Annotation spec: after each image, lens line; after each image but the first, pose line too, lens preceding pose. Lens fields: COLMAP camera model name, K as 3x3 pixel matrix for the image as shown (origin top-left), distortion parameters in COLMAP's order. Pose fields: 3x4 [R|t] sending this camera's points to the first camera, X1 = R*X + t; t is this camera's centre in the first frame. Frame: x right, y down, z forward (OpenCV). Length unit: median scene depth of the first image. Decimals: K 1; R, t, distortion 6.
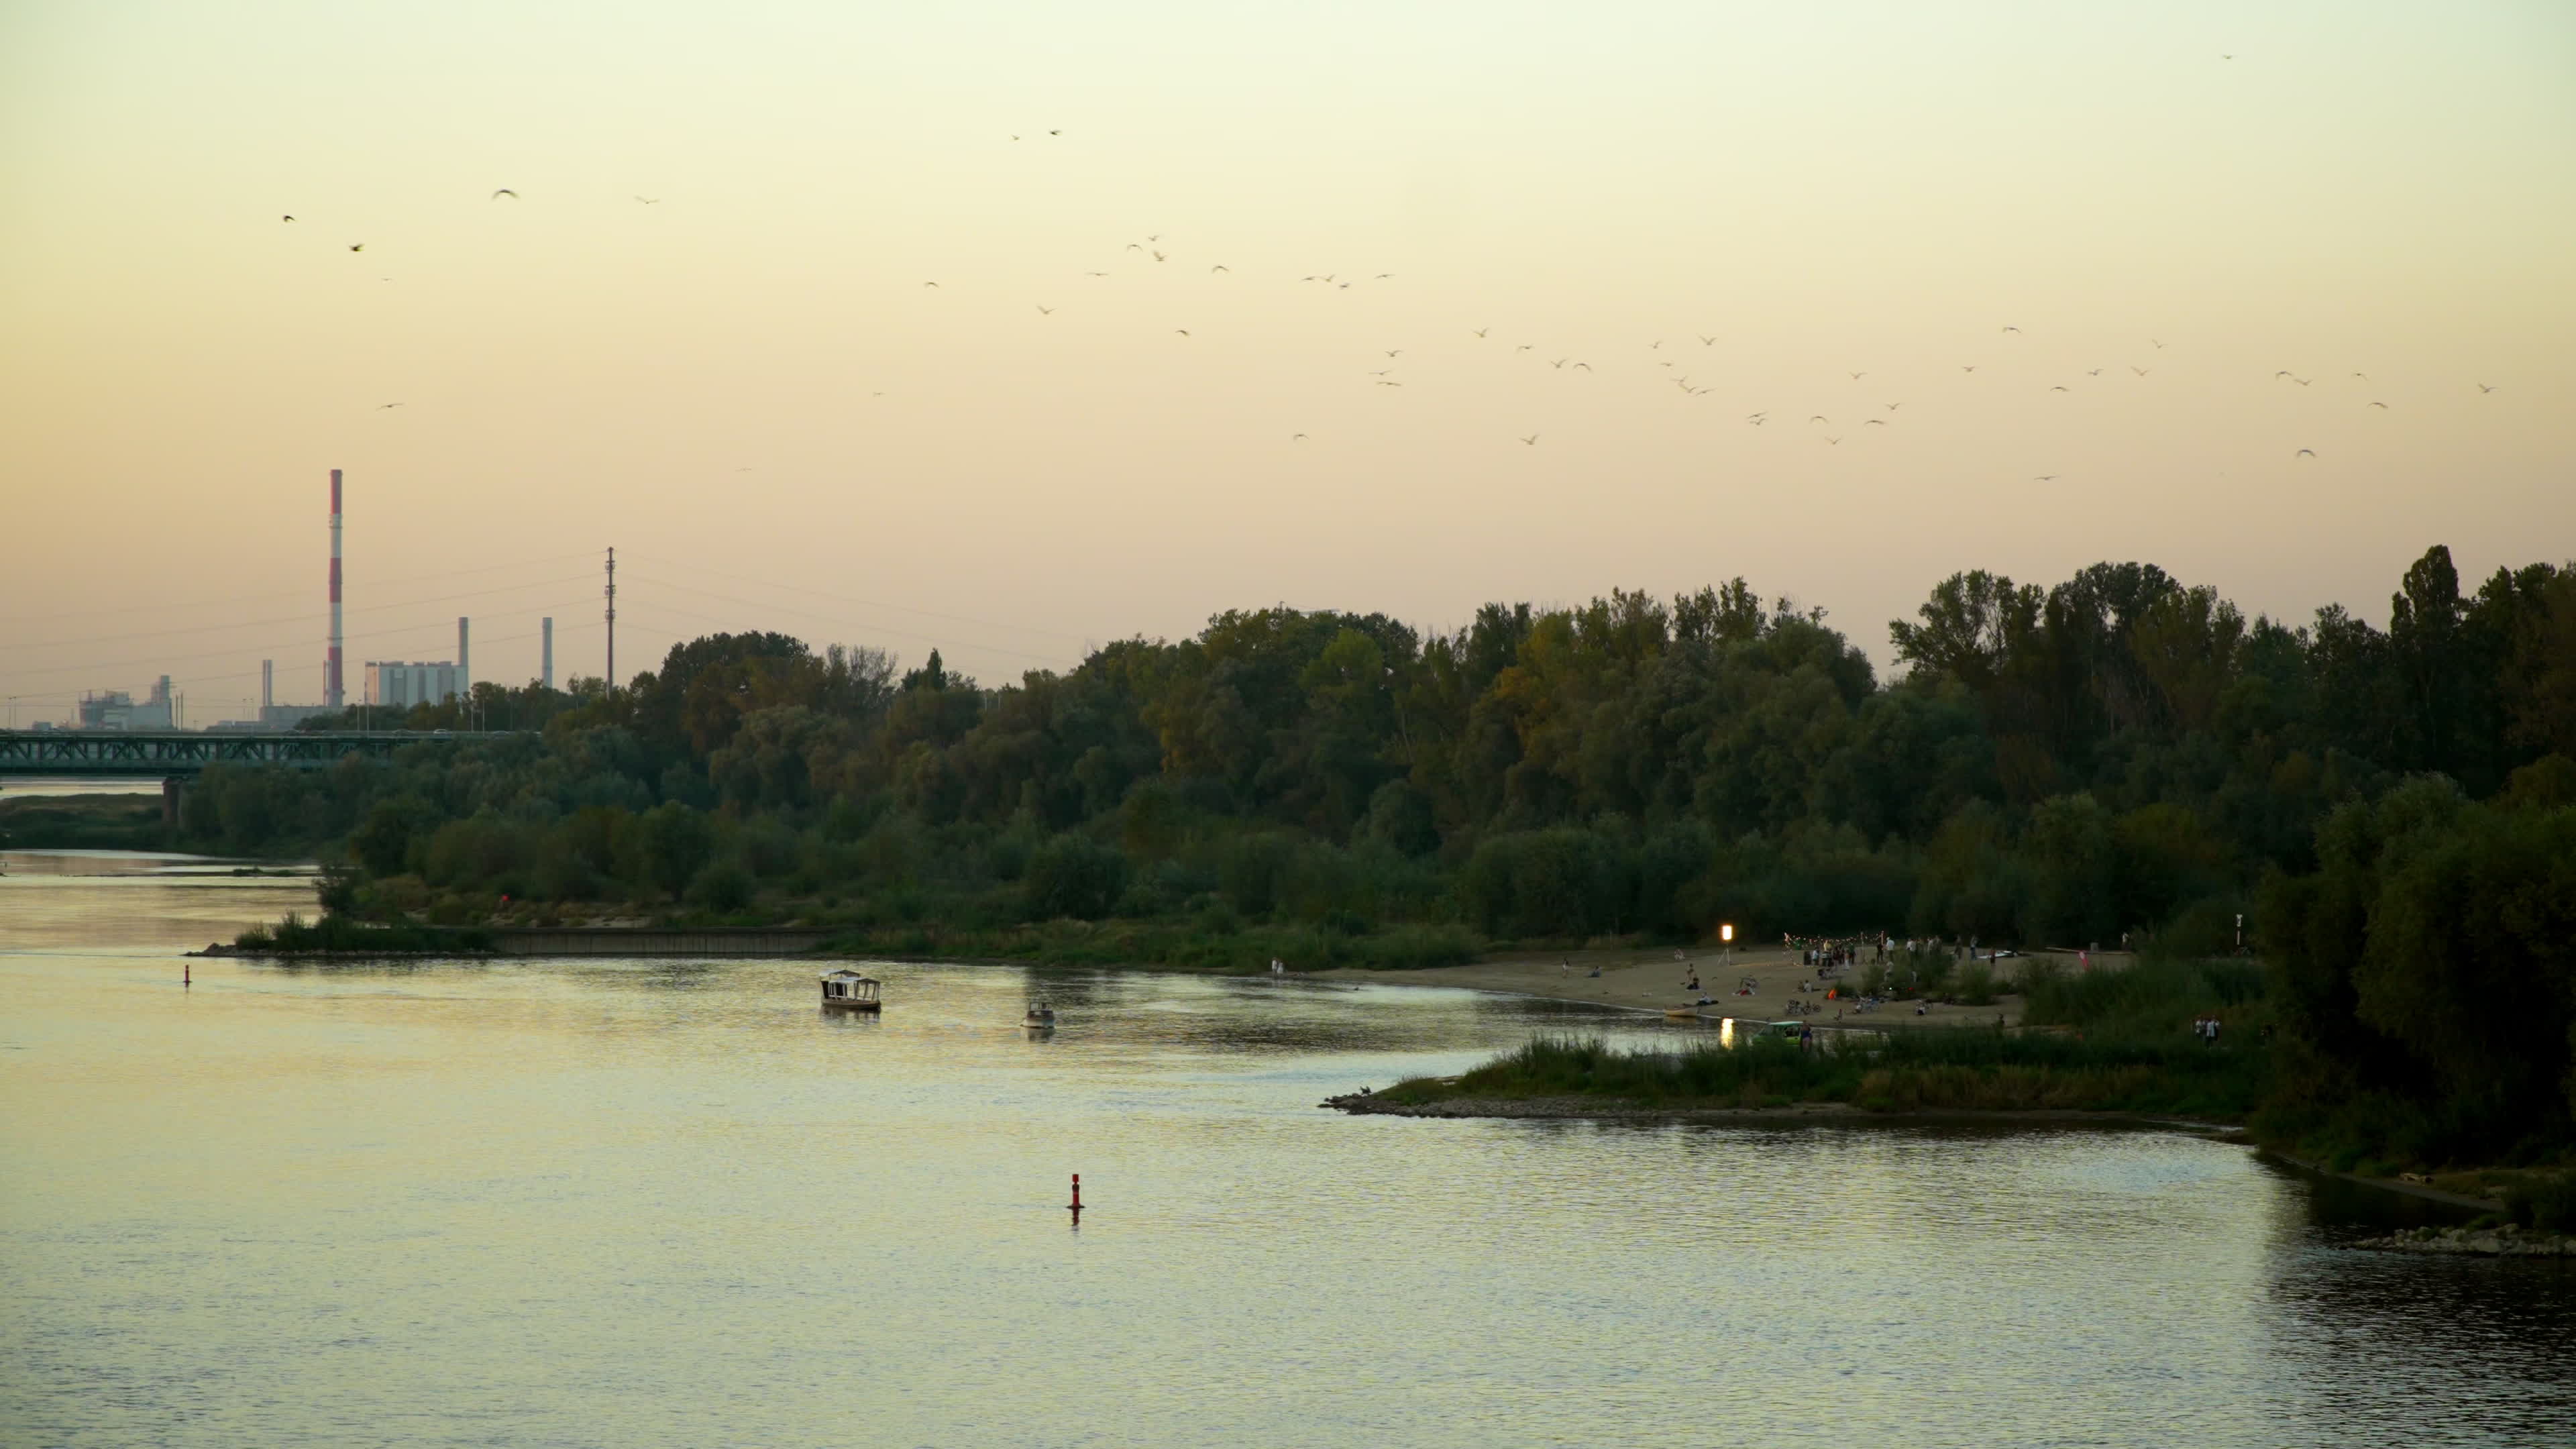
lens RADIAL K [[1108.7, 0, 1432.1], [0, 1108.7, 760.6], [0, 0, 1]] dist [-0.001250, -0.000096]
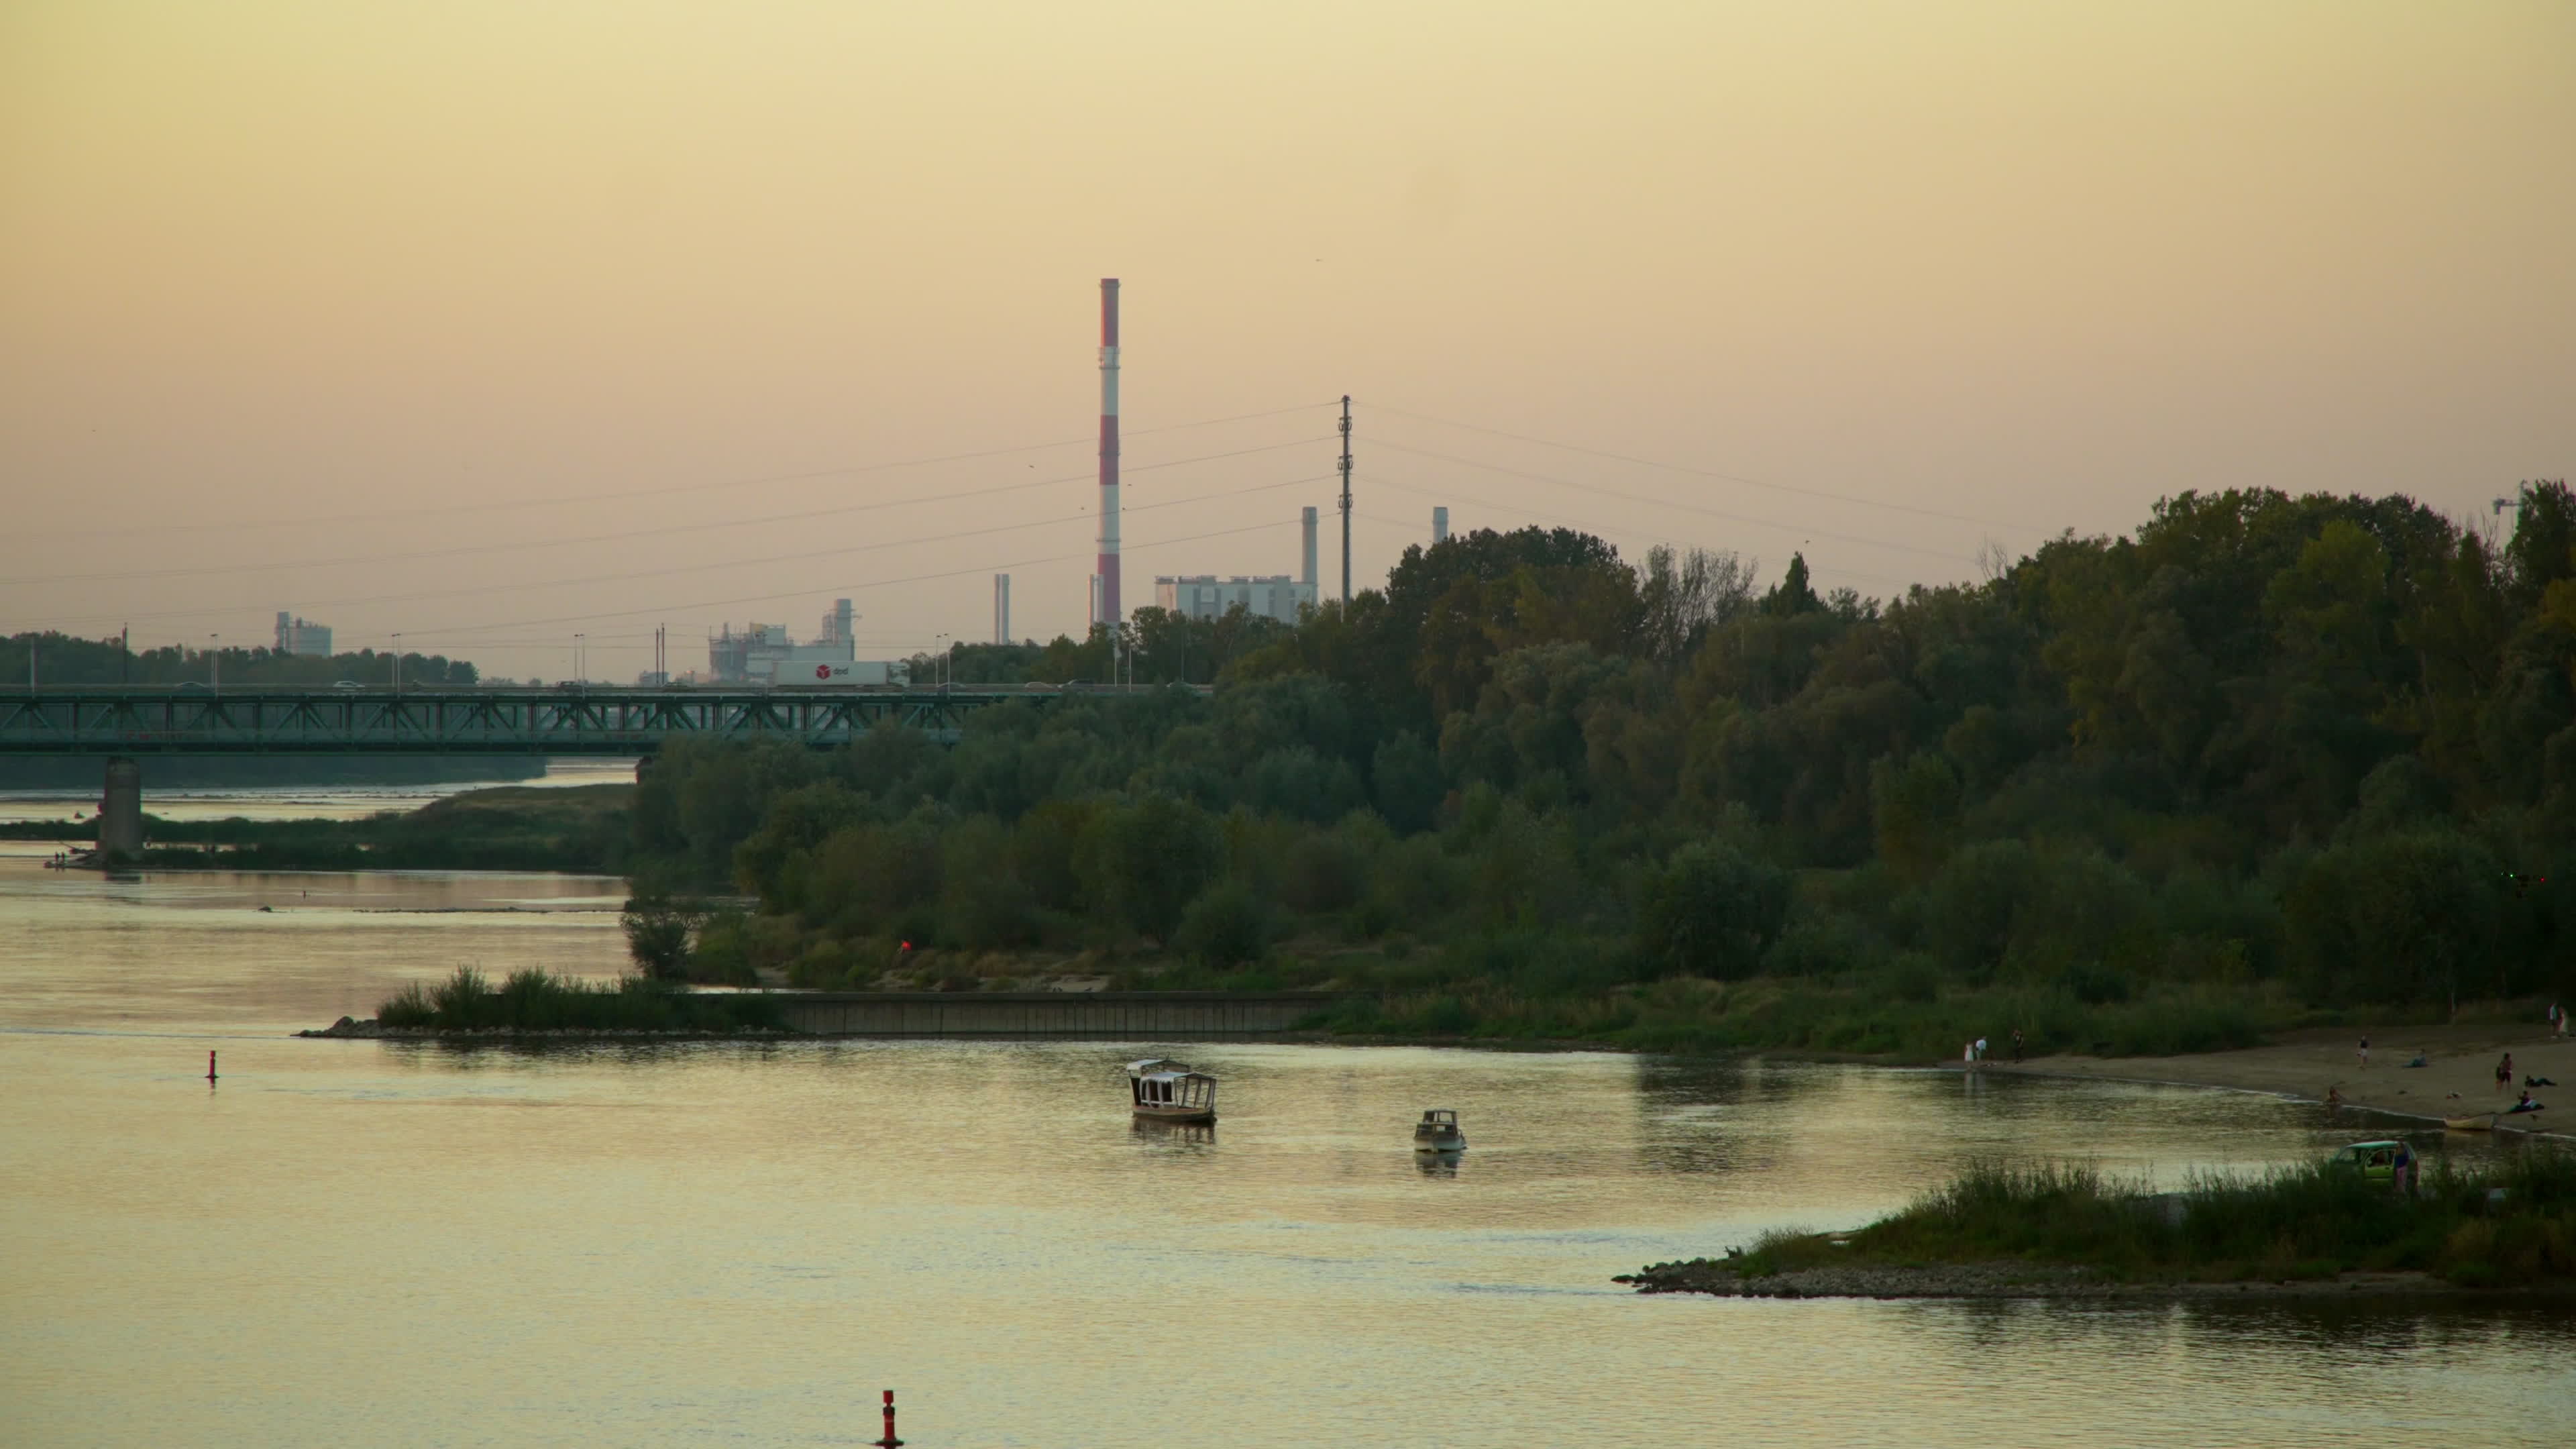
lens RADIAL K [[1789.9, 0, 1295.6], [0, 1789.9, 715.6], [0, 0, 1]] dist [-0.026263, 0.020538]
pose [[0.999938, -0.002993, -0.010680, -0.562170], [0.002924, 0.999975, -0.006450, -0.000906], [0.010699, 0.006419, 0.999922, -0.025421]]
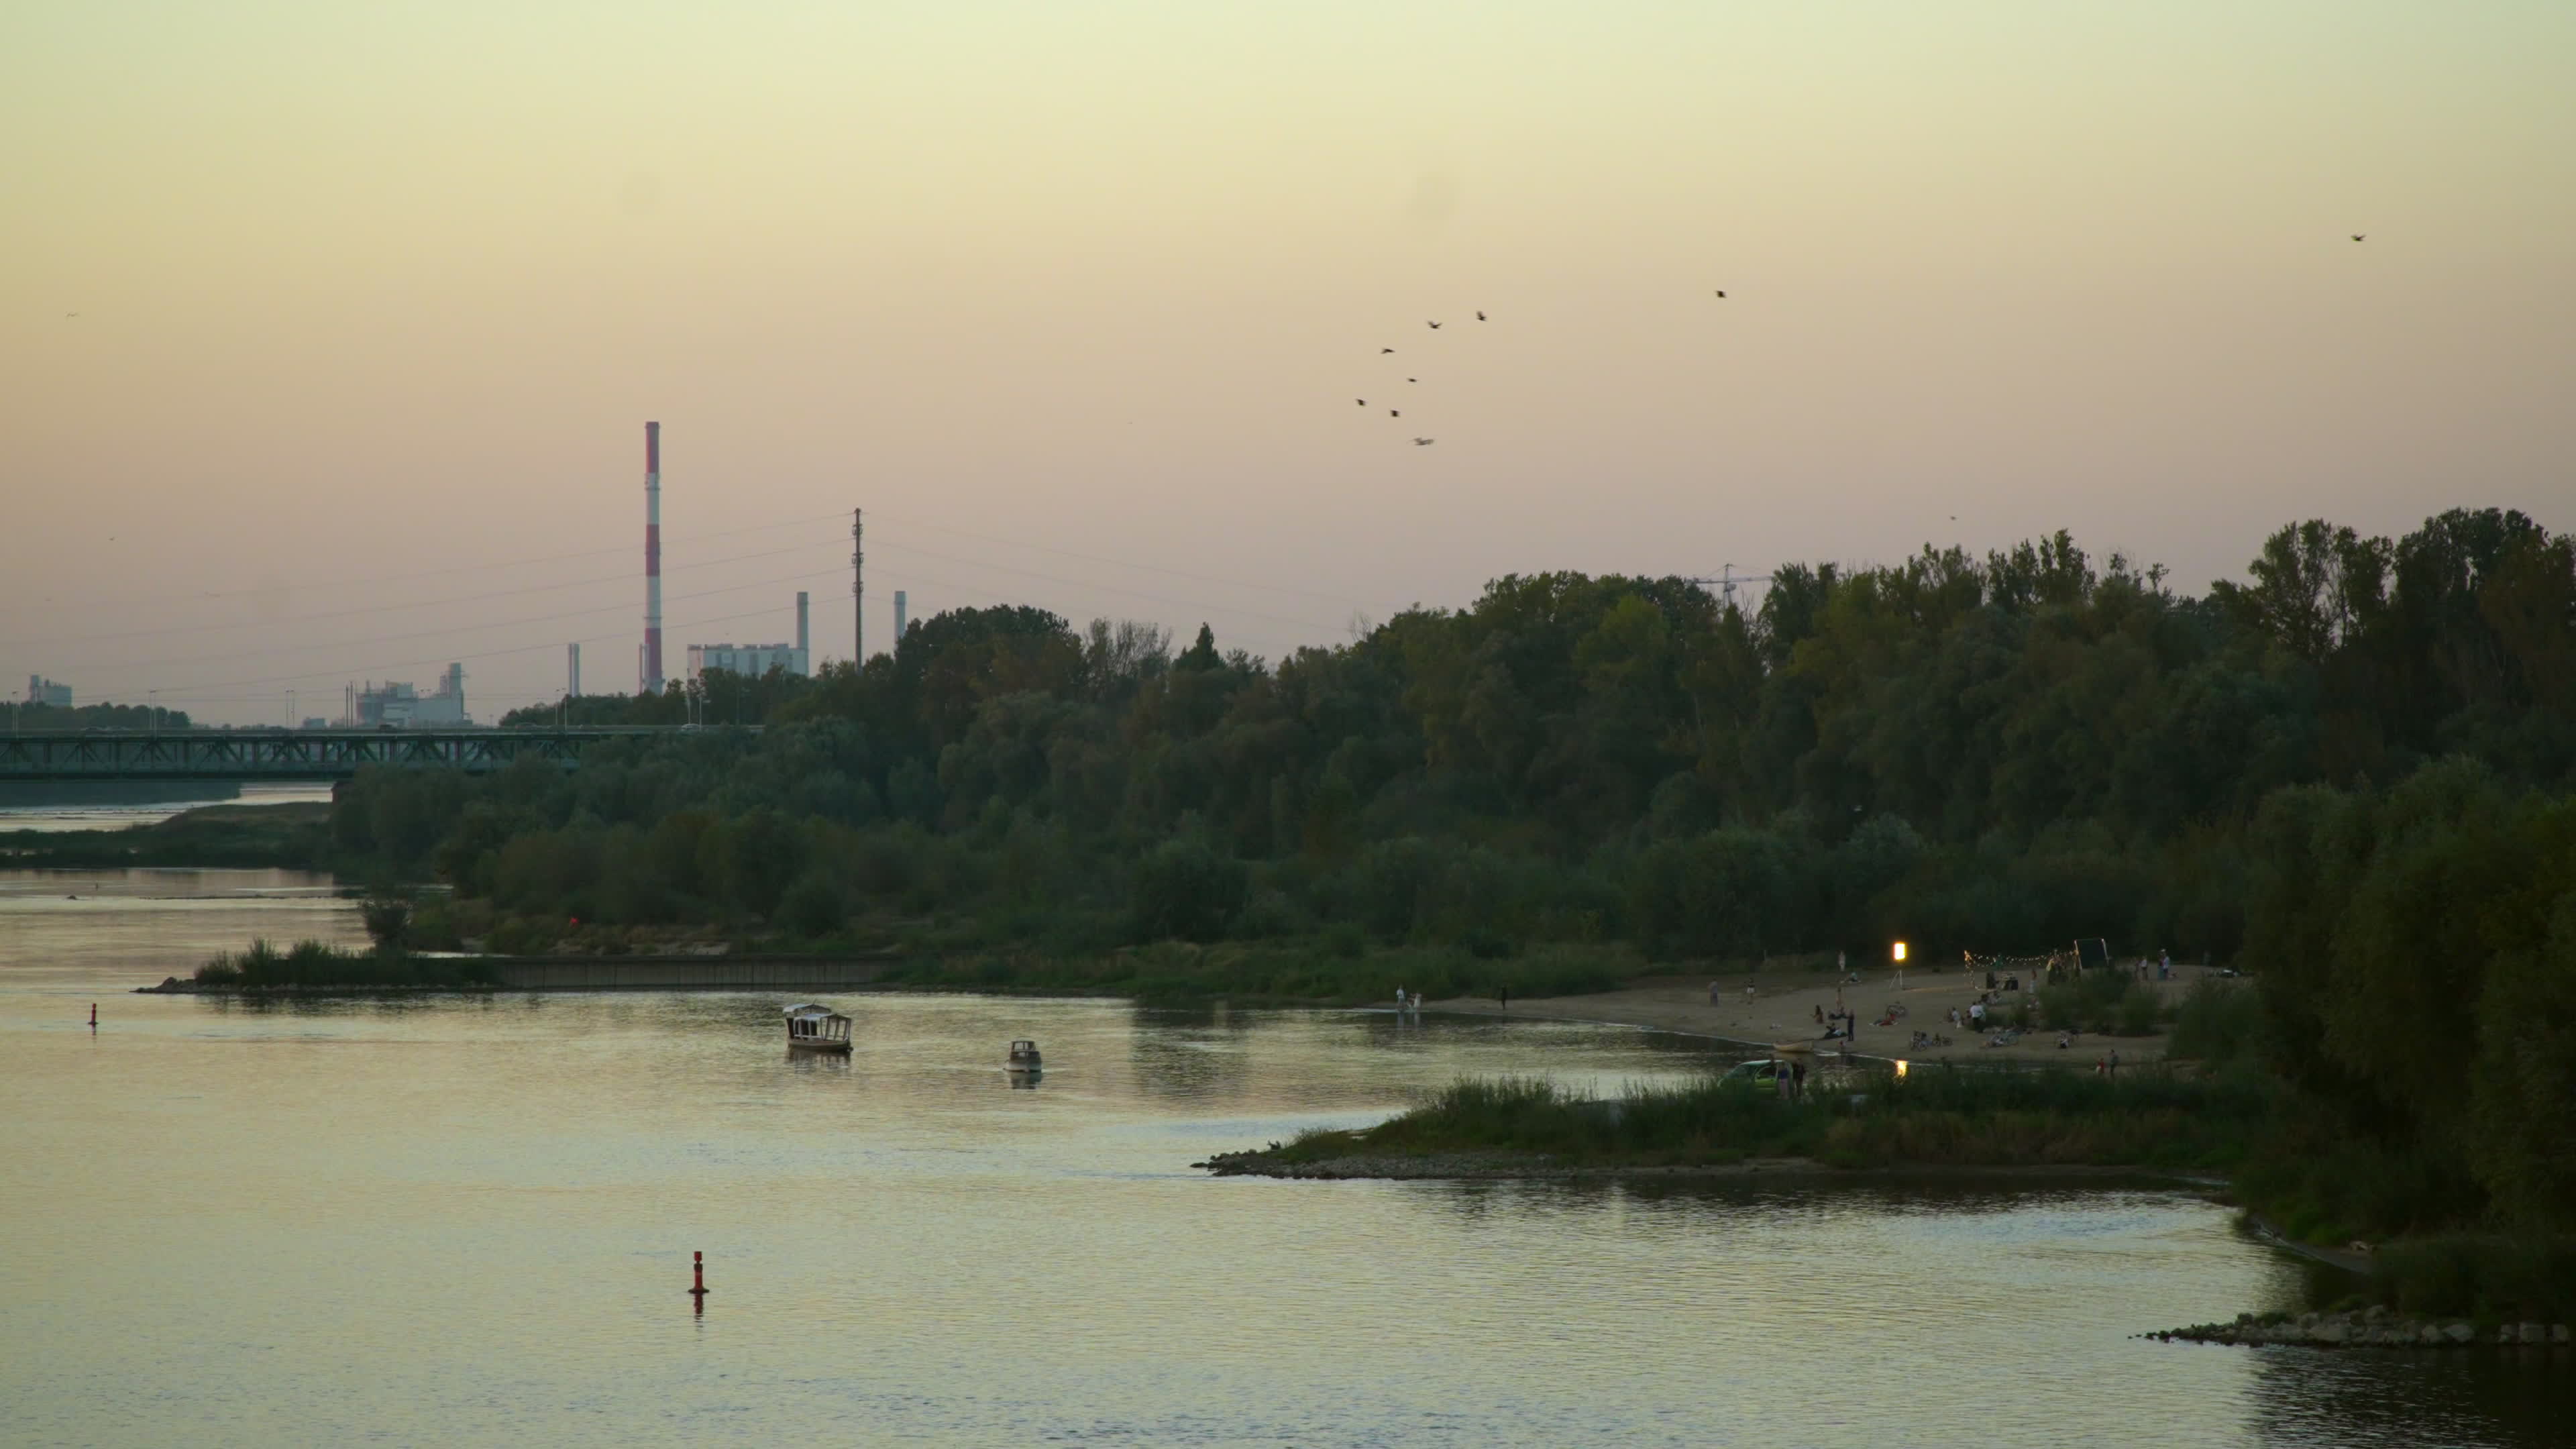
lens RADIAL K [[1319.9, 0, 1270.0], [0, 1319.9, 745.5], [0, 0, 1]] dist [-0.004259, -0.000360]
pose [[0.999910, -0.009564, -0.009355, -0.300340], [0.009506, 0.999935, -0.006253, 0.000067], [0.009415, 0.006164, 0.999937, -0.013204]]
